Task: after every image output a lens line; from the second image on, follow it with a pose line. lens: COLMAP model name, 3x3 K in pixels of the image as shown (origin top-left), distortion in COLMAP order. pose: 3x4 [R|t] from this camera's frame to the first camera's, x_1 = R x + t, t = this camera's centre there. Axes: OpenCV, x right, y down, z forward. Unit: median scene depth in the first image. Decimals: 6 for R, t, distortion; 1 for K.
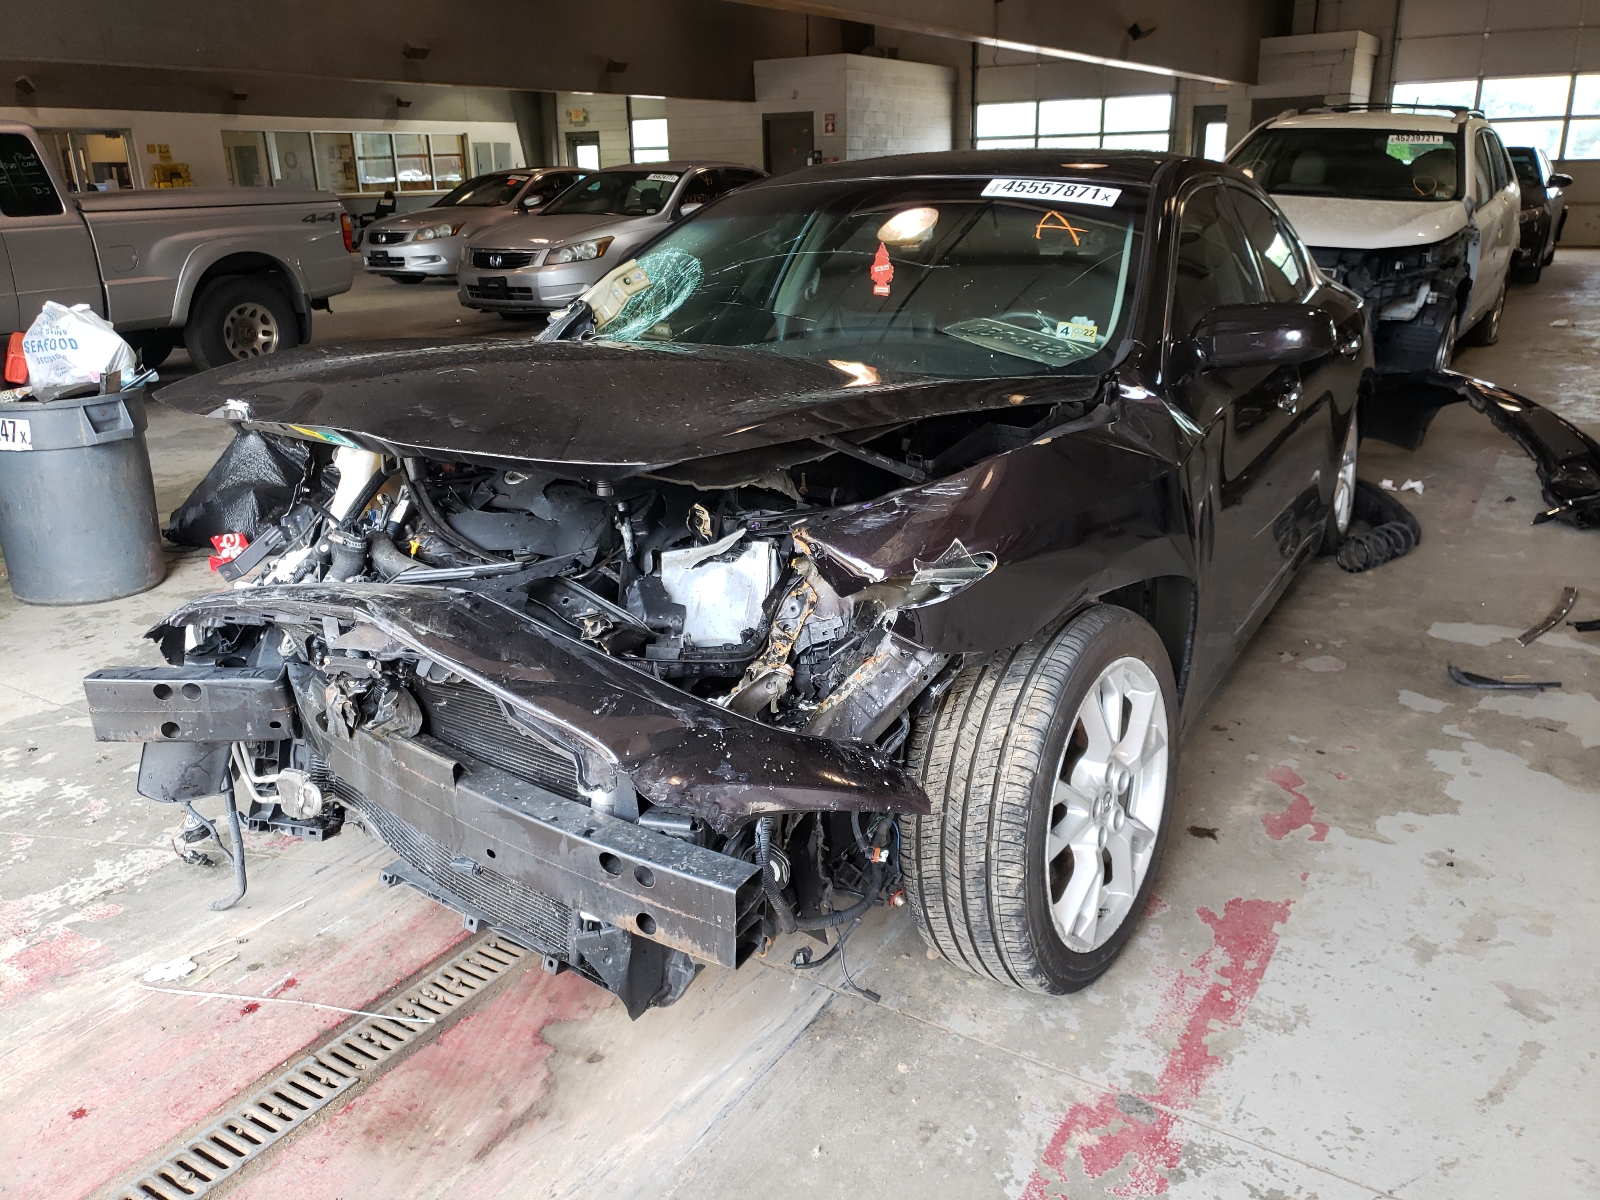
lens RADIAL K [[1223.1, 0, 843.0], [0, 1223.1, 599.3], [0, 0, 1]] dist [-0.001770, 0.003228]
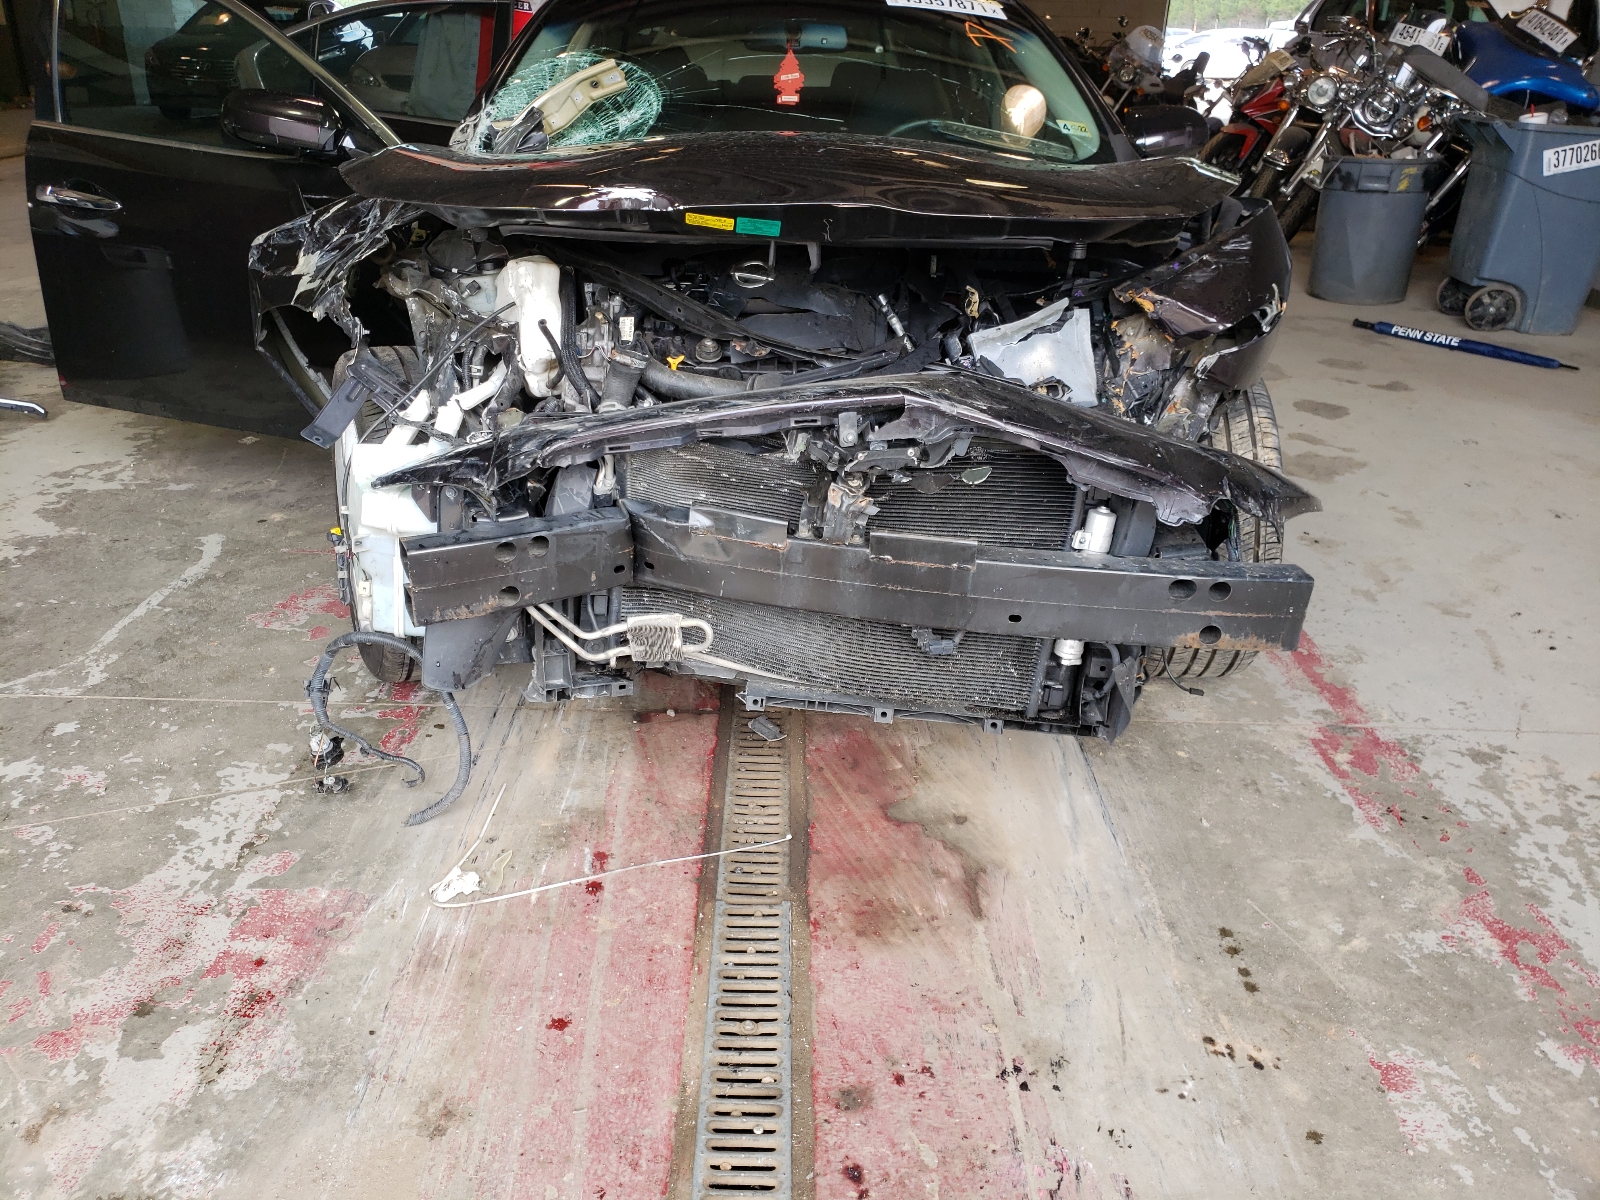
lens RADIAL K [[1200.7, 0, 771.5], [0, 1200.7, 600.8], [0, 0, 1]] dist [0.052650, -0.158360]
pose [[0.866996, -0.188693, 0.461208, -0.837696], [0.137972, 0.980250, 0.141683, 0.016780], [-0.478834, -0.059205, 0.875907, 0.178212]]
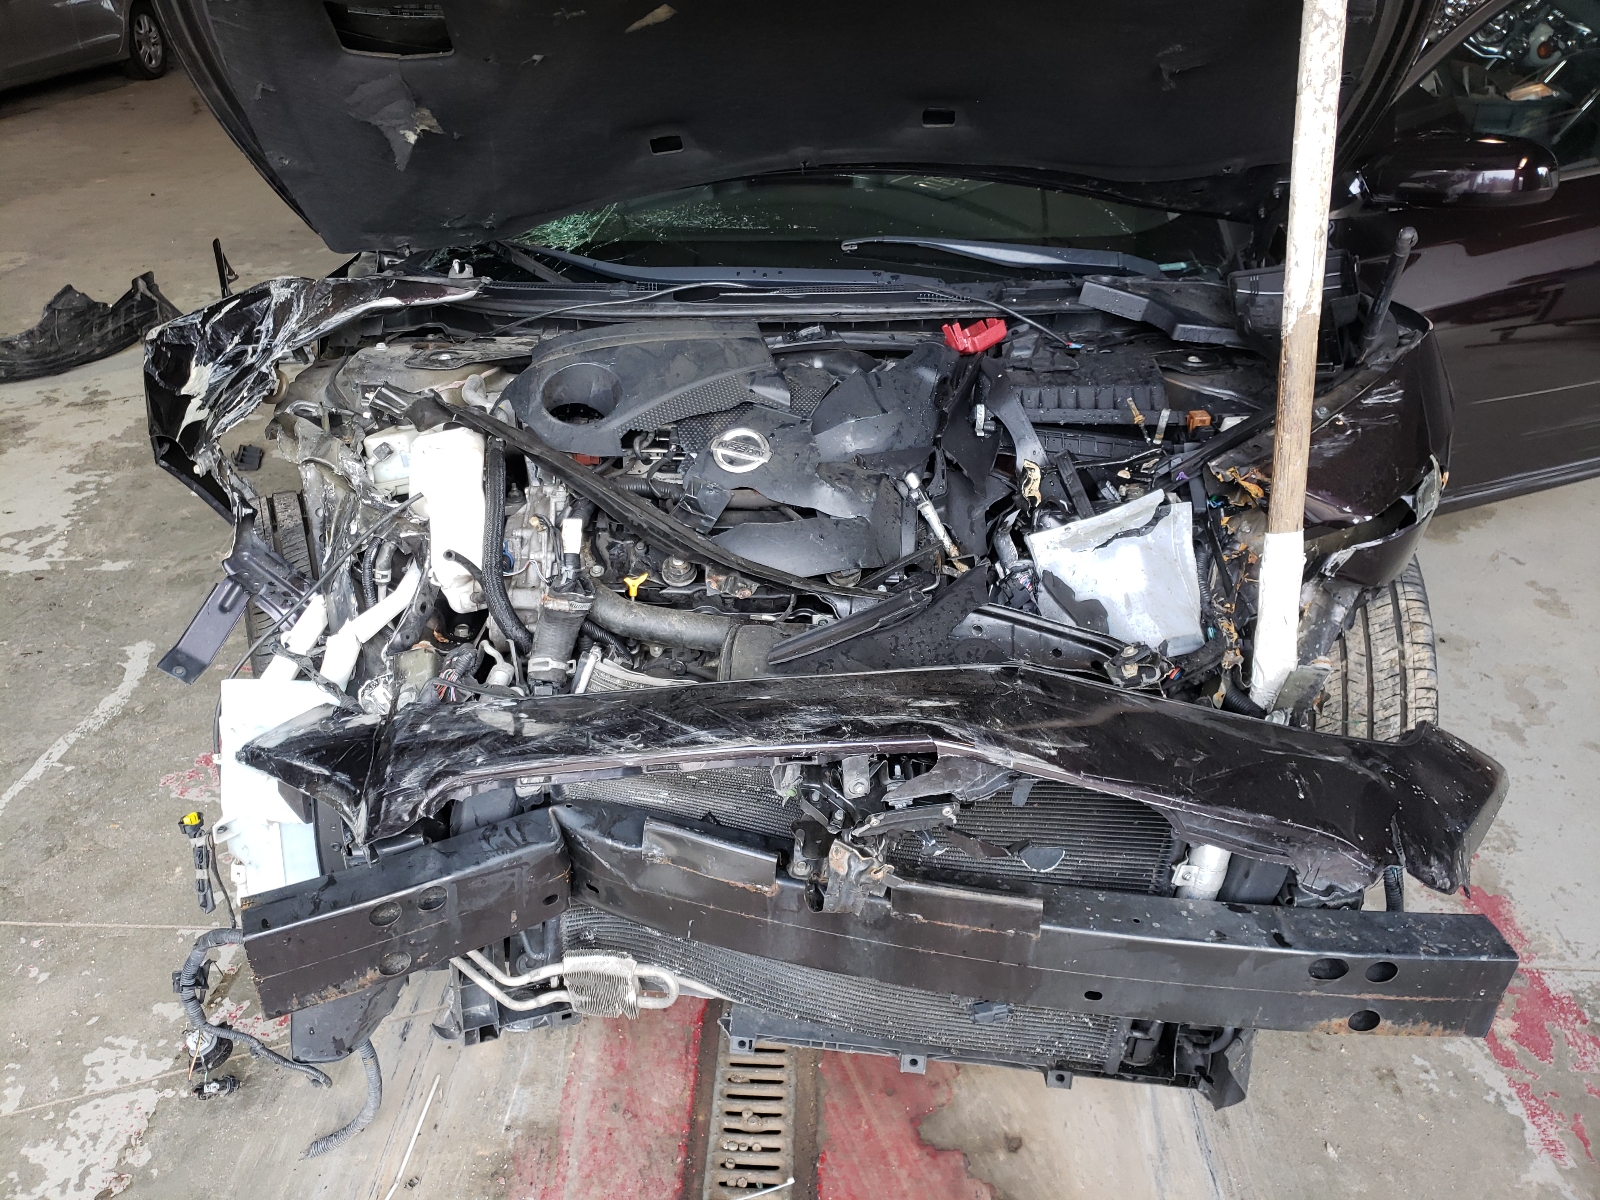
lens RADIAL K [[1219.5, 0, 779.9], [0, 1219.5, 567.1], [0, 0, 1]] dist [-0.005155, -0.004676]
pose [[0.880810, -0.216393, 0.421127, -0.638158], [0.149062, 0.970956, 0.187148, -0.193092], [-0.449394, -0.102068, 0.887484, 0.398807]]
